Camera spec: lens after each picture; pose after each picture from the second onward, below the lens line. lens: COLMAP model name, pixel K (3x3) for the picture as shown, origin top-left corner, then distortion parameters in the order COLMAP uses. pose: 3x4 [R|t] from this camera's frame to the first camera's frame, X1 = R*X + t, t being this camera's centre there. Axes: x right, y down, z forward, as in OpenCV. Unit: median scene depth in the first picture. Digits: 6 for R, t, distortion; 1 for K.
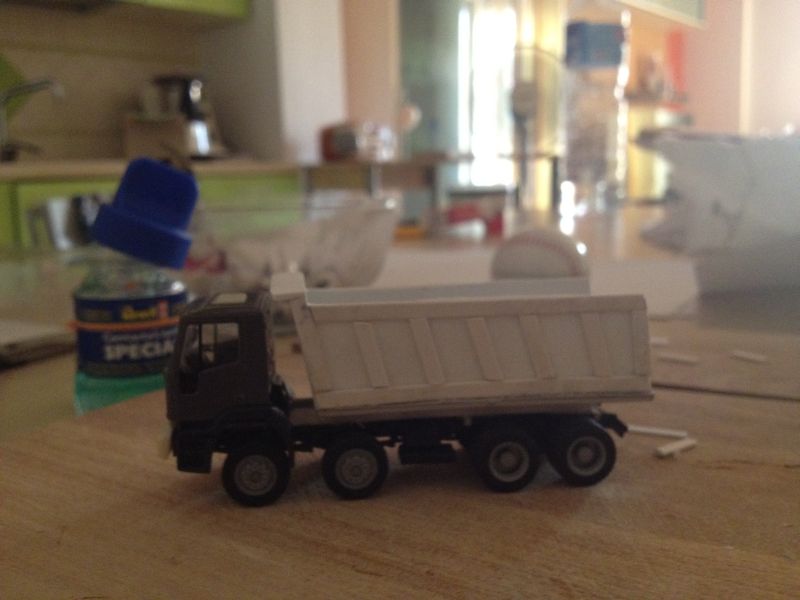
lens RADIAL K [[833.1, 0, 400.0], [0, 833.1, 300.0], [0, 0, 1]] dist [0.089919, -0.314072]
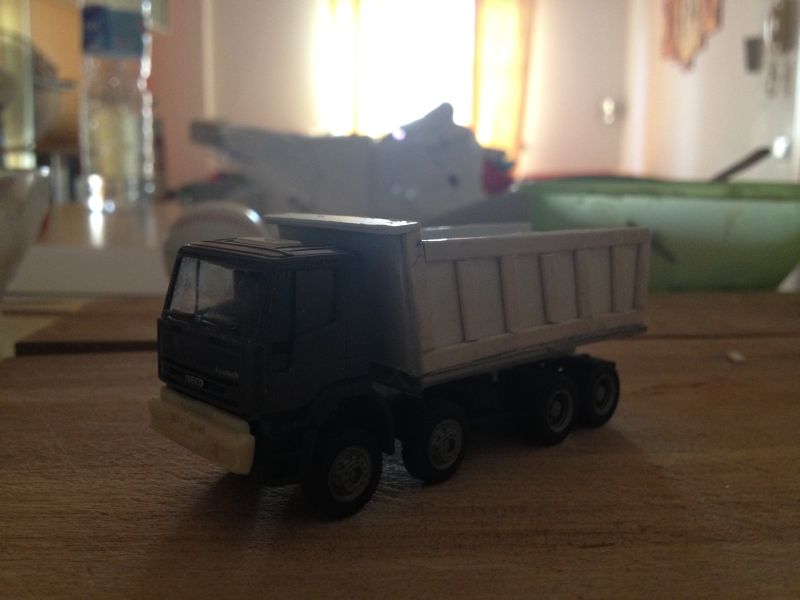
lens RADIAL K [[833.1, 0, 400.0], [0, 833.1, 300.0], [0, 0, 1]] dist [0.089919, -0.314072]
pose [[0.791569, -0.060454, 0.608082, -0.354904], [0.068252, 0.997615, 0.010332, 0.030610], [-0.607256, 0.033324, 0.793807, 0.231083]]
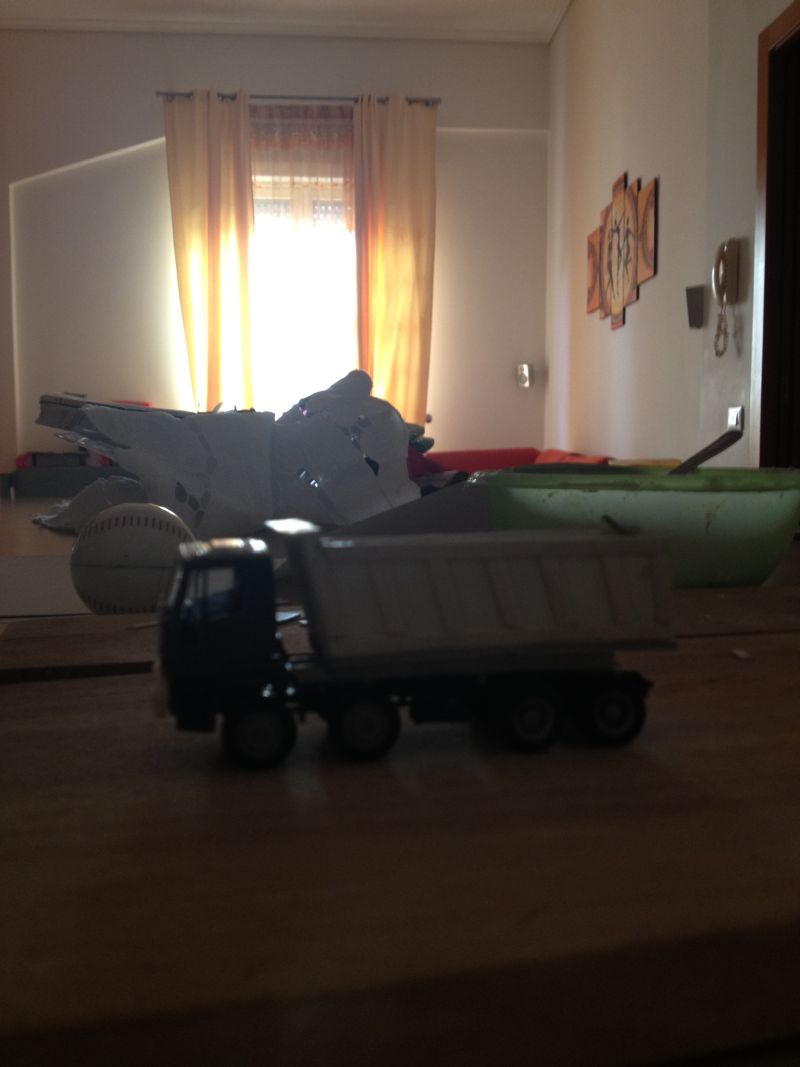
lens RADIAL K [[1077.8, 0, 422.7], [0, 1077.8, 534.2], [0, 0, 1]] dist [0.233963, -0.646635]
pose [[0.687774, -0.035343, 0.725064, -0.591979], [0.099554, 0.993969, -0.045983, 0.018847], [-0.719066, 0.103809, 0.687144, 0.160132]]
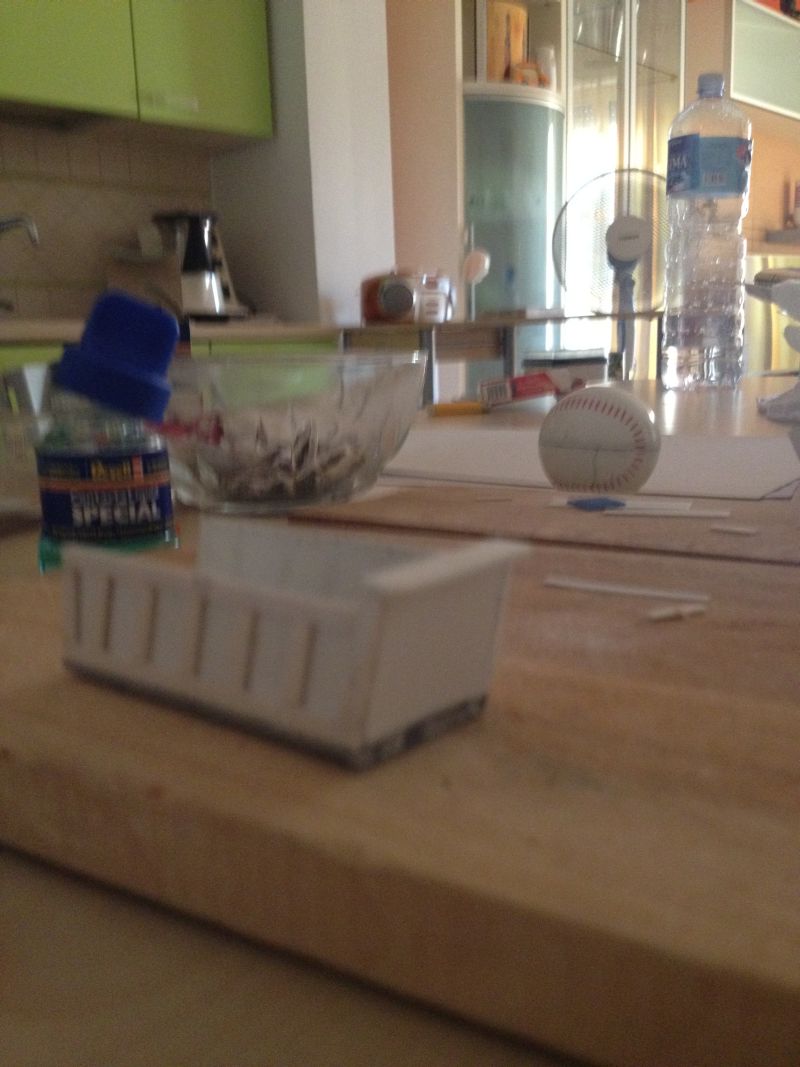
lens RADIAL K [[1077.8, 0, 422.7], [0, 1077.8, 534.2], [0, 0, 1]] dist [0.233963, -0.646635]
pose [[0.998674, 0.006960, -0.051008, 0.074229], [-0.005824, 0.999732, 0.022400, 0.052236], [0.051150, -0.022073, 0.998447, -0.134889]]
